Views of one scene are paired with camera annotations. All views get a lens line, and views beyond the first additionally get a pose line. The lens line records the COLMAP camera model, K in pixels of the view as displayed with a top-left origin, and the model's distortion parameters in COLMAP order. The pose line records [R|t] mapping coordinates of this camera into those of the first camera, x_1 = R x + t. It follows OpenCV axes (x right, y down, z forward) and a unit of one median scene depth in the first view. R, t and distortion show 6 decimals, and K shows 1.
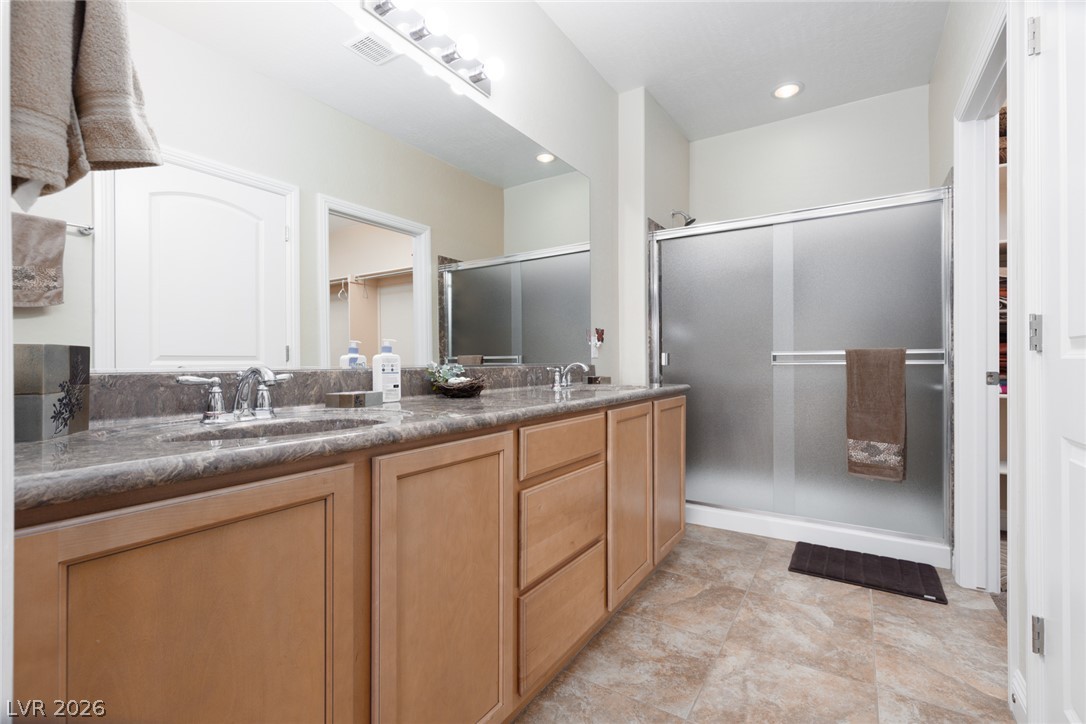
lens RADIAL K [[492.7, 0, 545.5], [0, 492.7, 360.6], [0, 0, 1]] dist [0.004630, -0.000020]
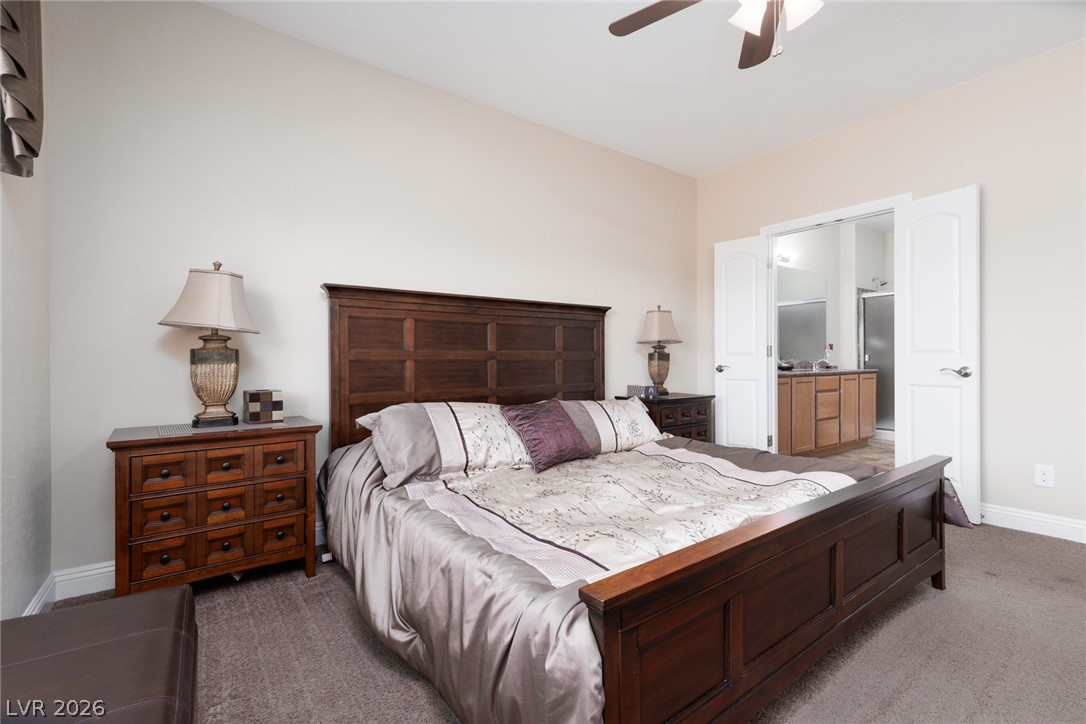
lens RADIAL K [[492.7, 0, 545.5], [0, 492.7, 360.6], [0, 0, 1]] dist [0.004630, -0.000020]
pose [[0.935256, 0.001947, -0.353966, -0.303272], [-0.001189, 0.999997, 0.002358, 0.005012], [0.353969, -0.001785, 0.935255, -1.505279]]
